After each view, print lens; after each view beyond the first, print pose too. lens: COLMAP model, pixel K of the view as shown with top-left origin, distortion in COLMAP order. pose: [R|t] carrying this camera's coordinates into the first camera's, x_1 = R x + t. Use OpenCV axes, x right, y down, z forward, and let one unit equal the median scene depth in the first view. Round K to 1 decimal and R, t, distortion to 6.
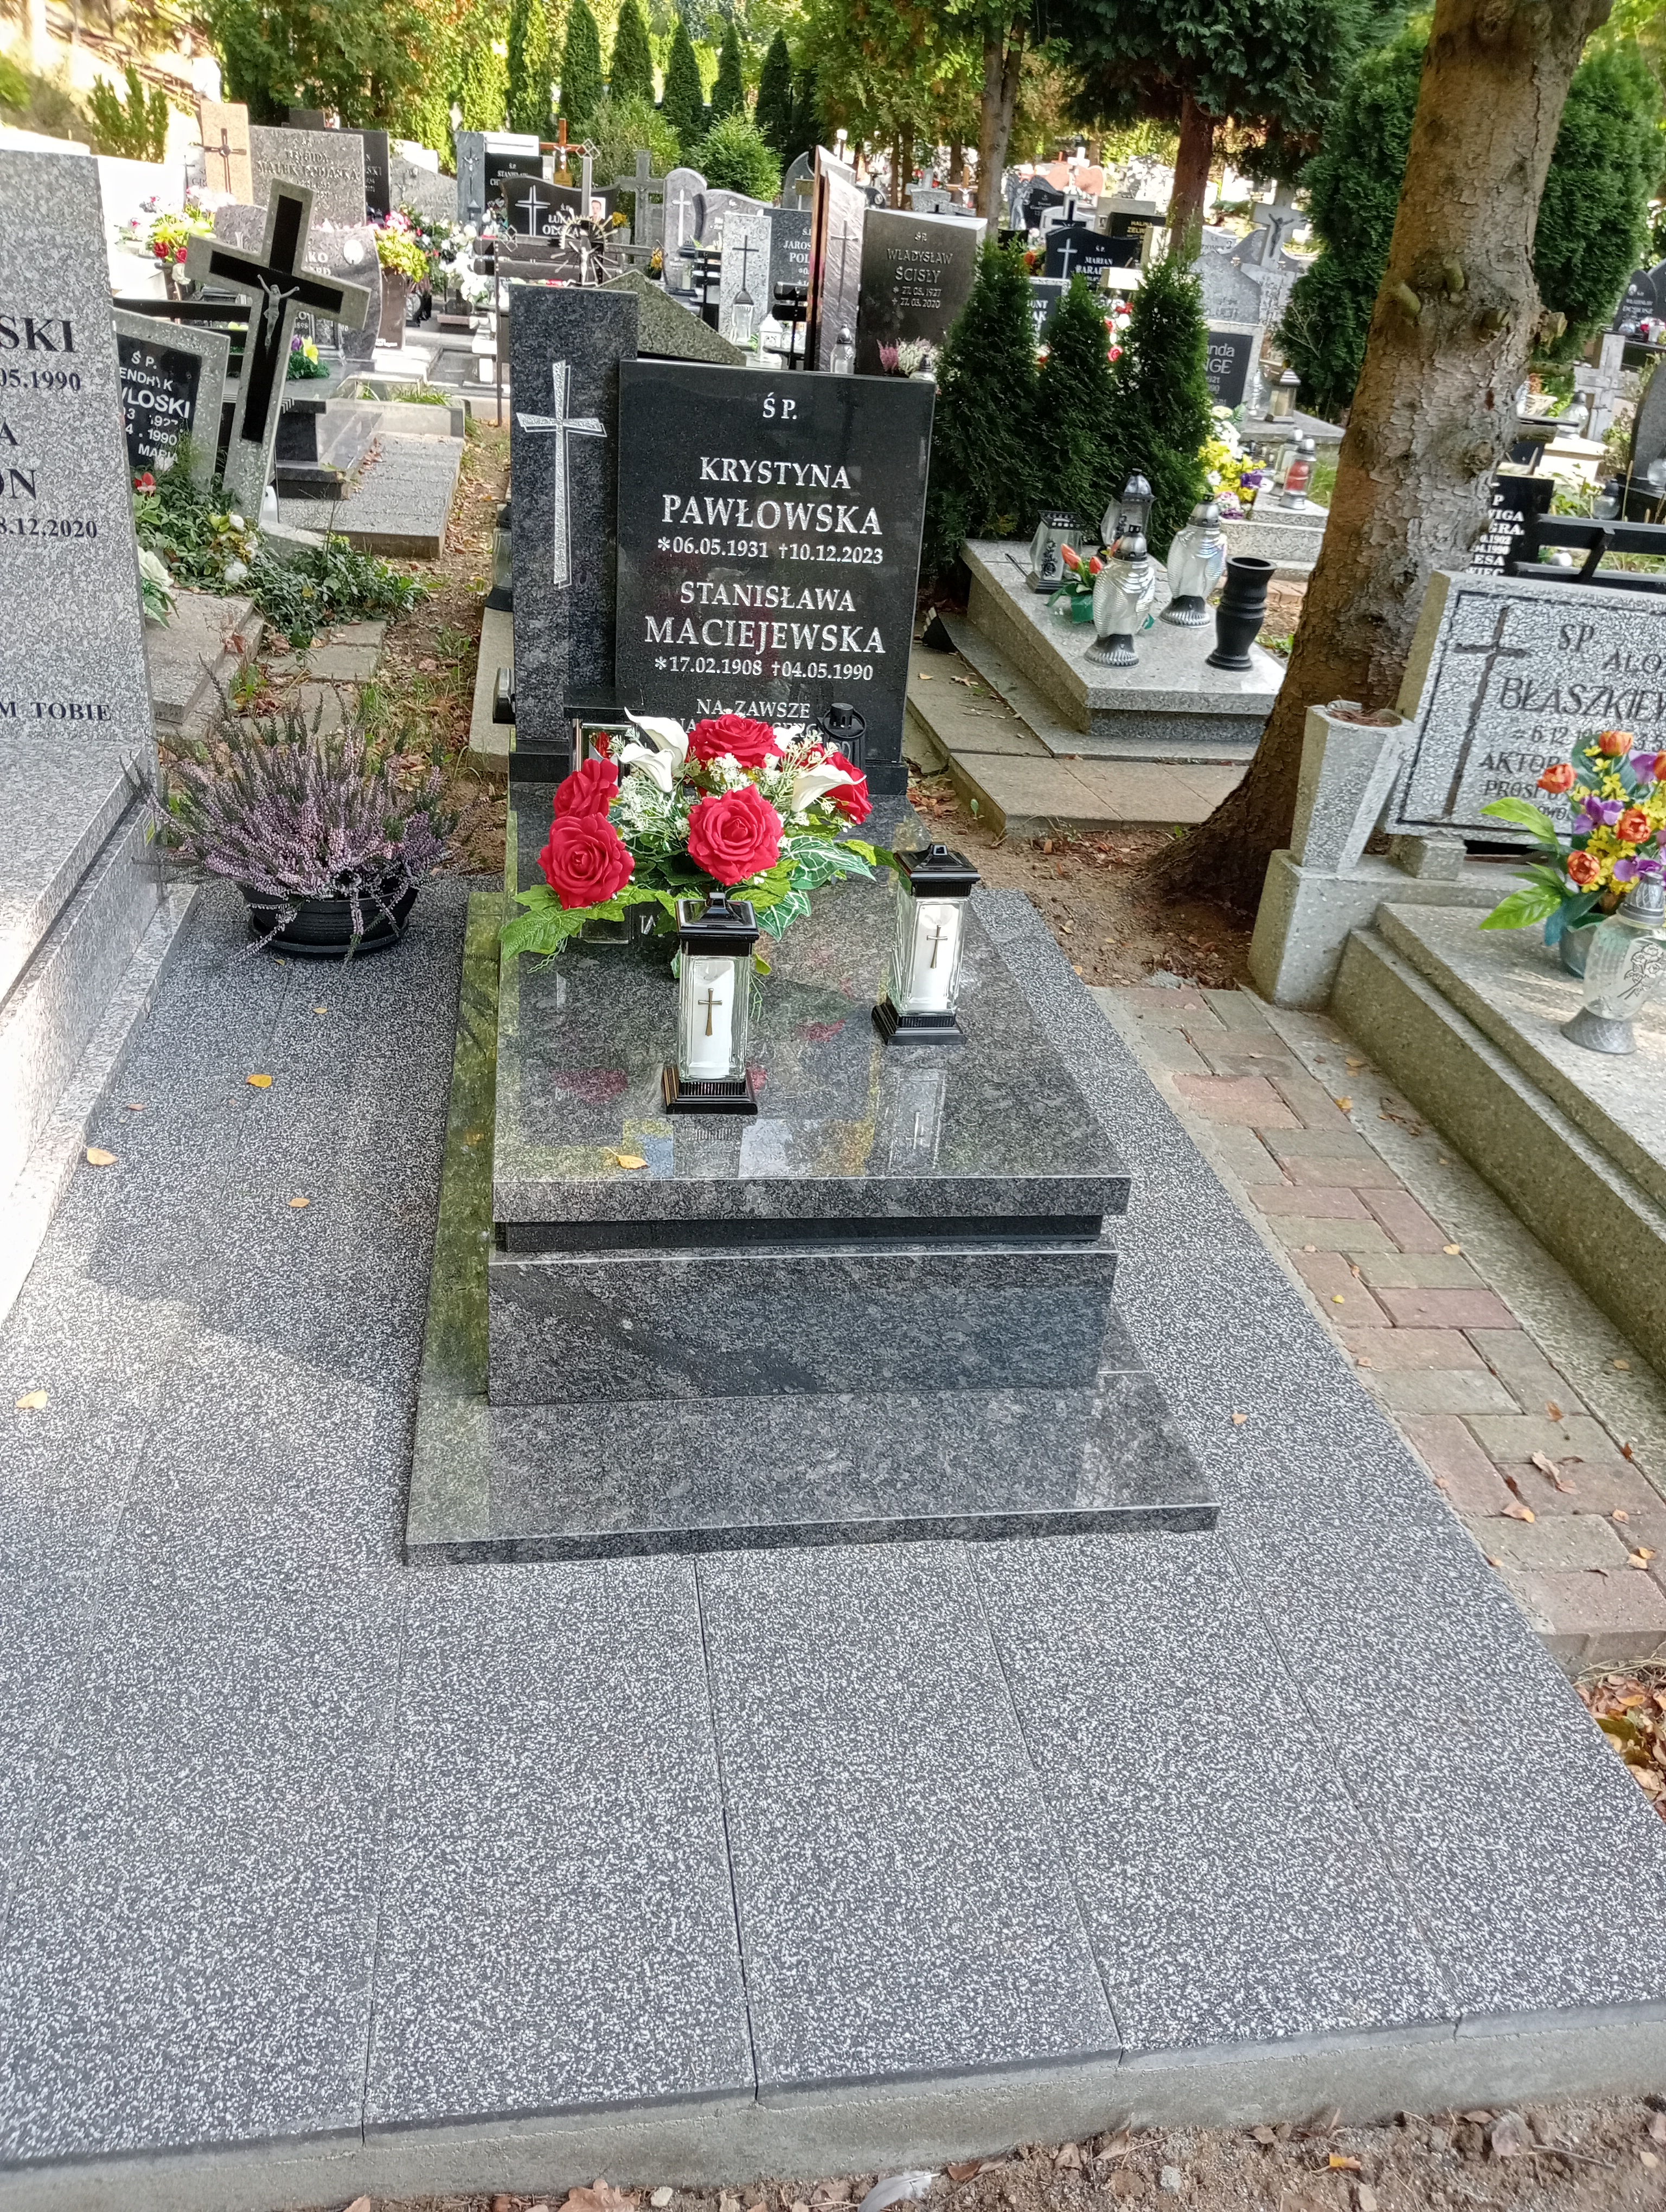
lens RADIAL K [[1698.2, 0, 833.0], [0, 1698.2, 1106.0], [0, 0, 1]] dist [0.067973, -0.096113]
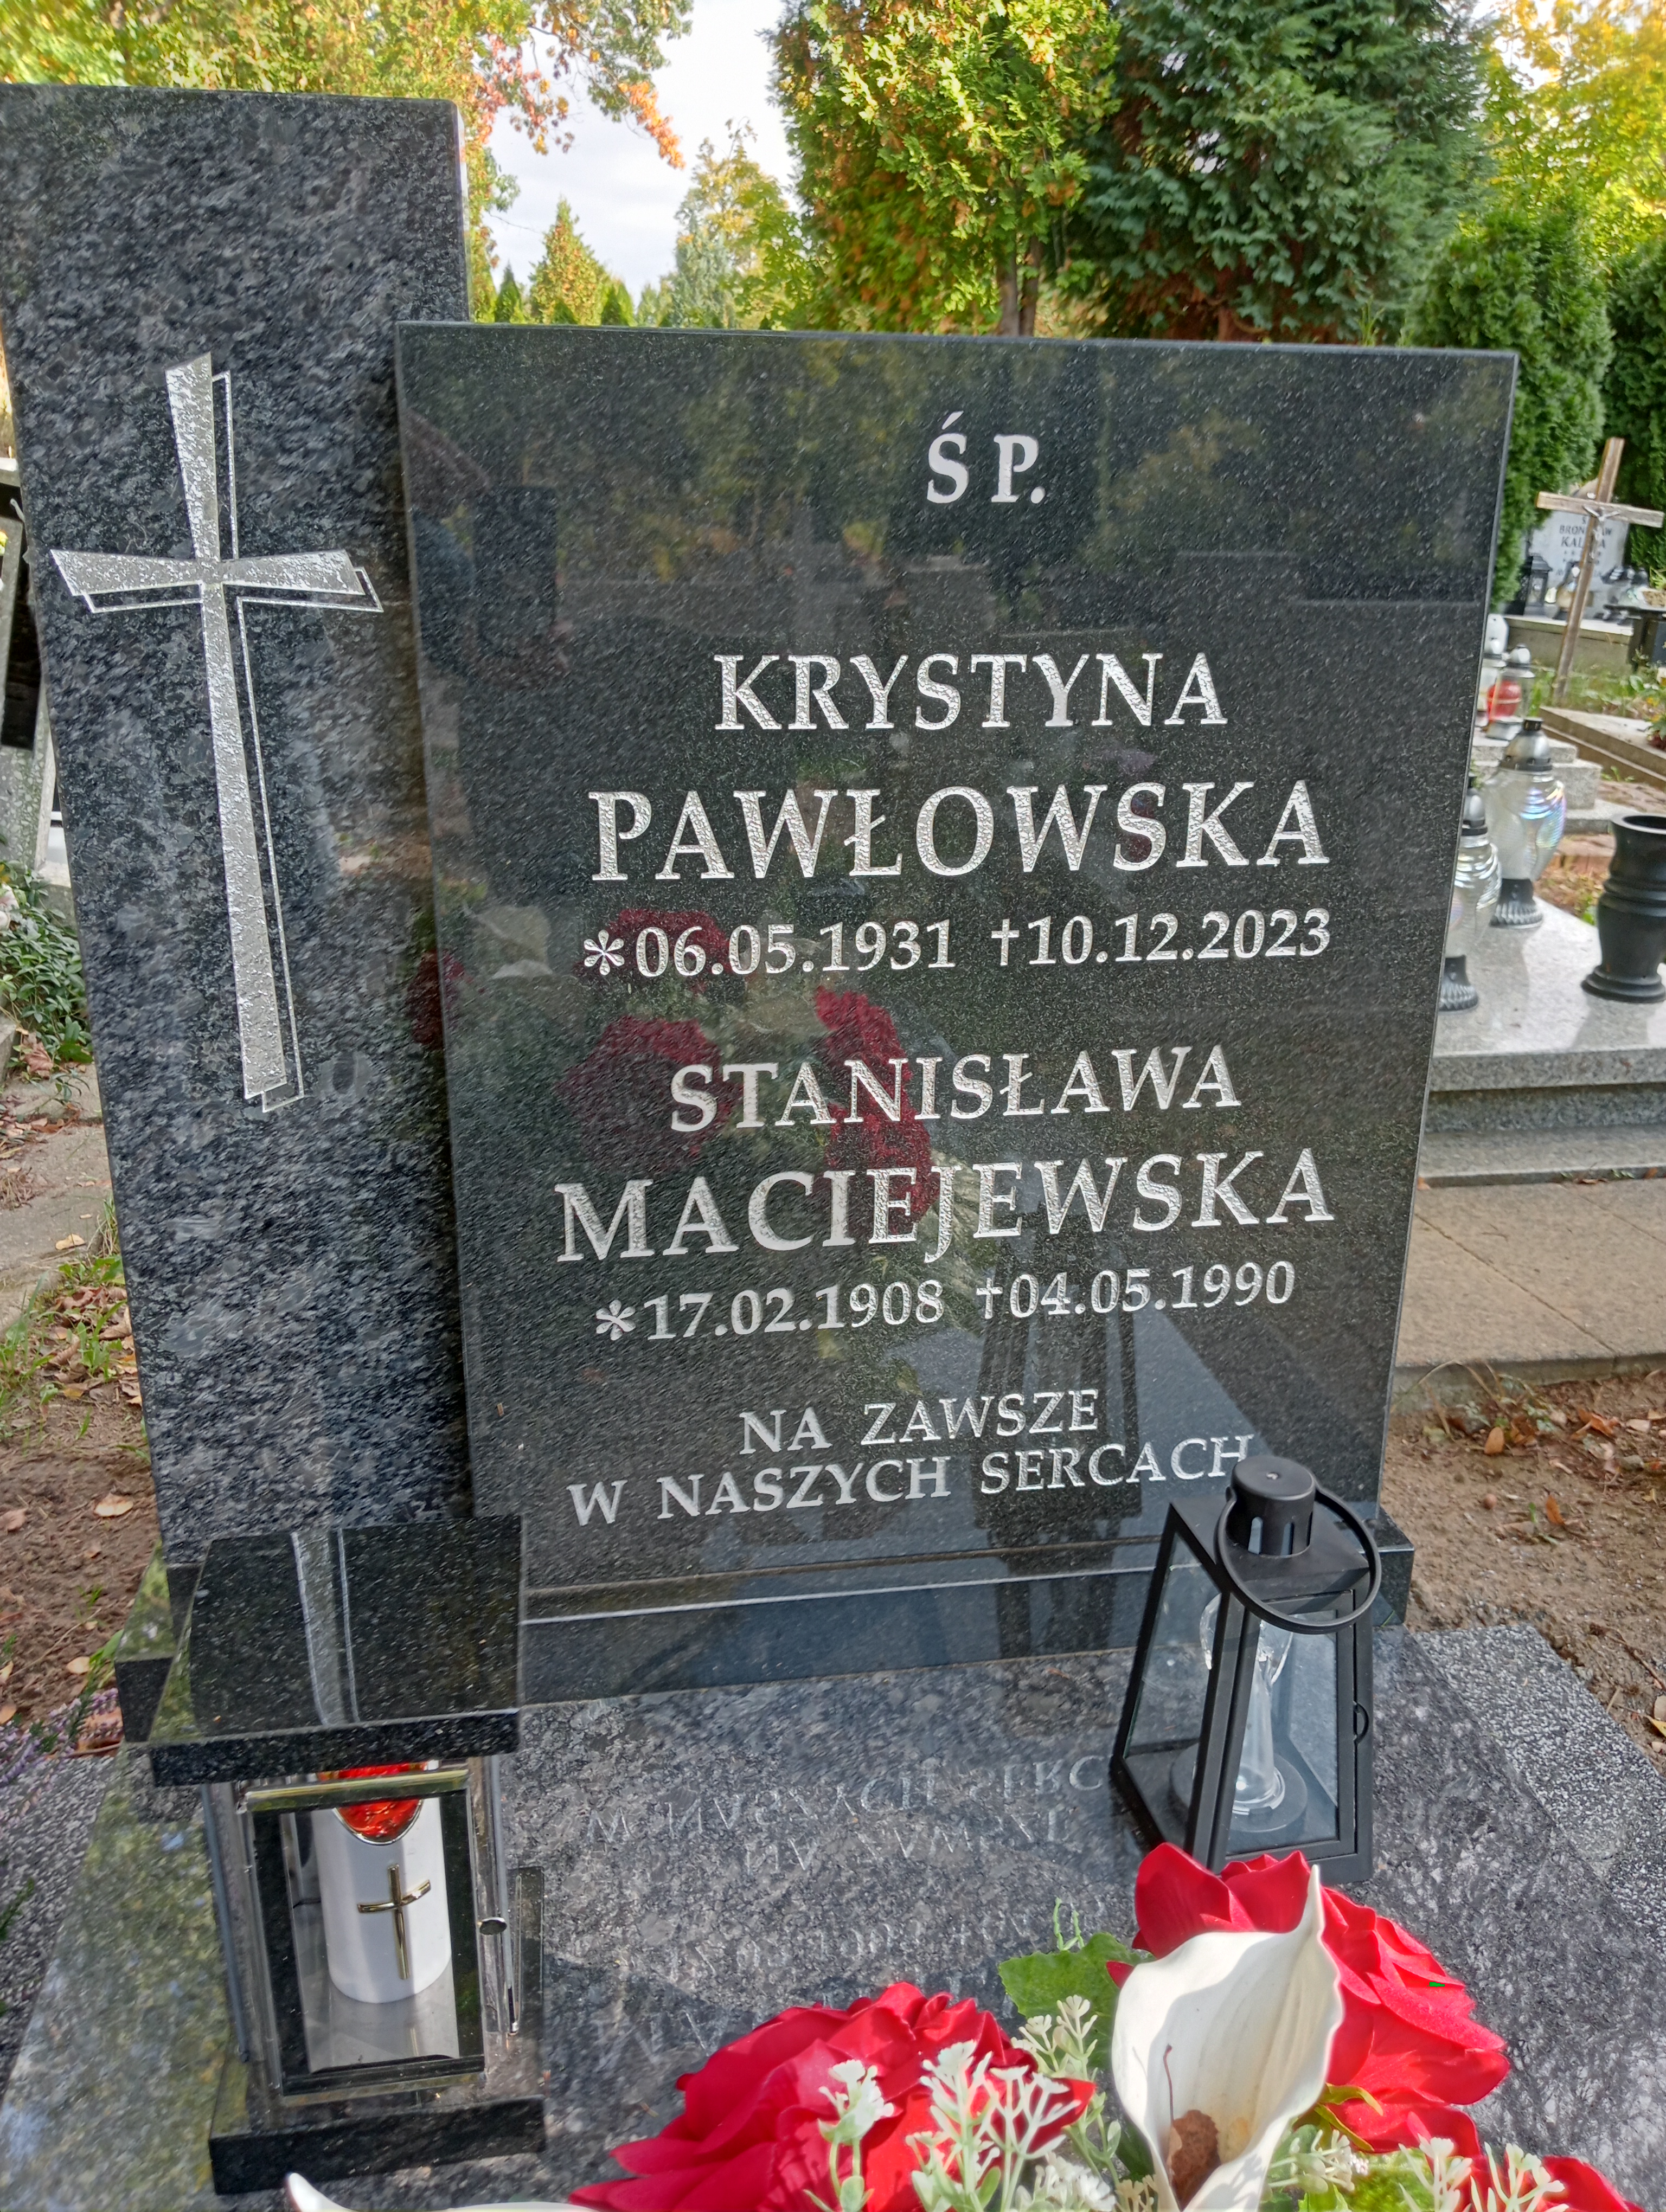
lens RADIAL K [[1698.2, 0, 833.0], [0, 1698.2, 1106.0], [0, 0, 1]] dist [0.067973, -0.096113]
pose [[0.997625, -0.067646, -0.012984, -0.056243], [0.064990, 0.986858, -0.147945, -0.250759], [0.022822, 0.146750, 0.988910, 0.699410]]
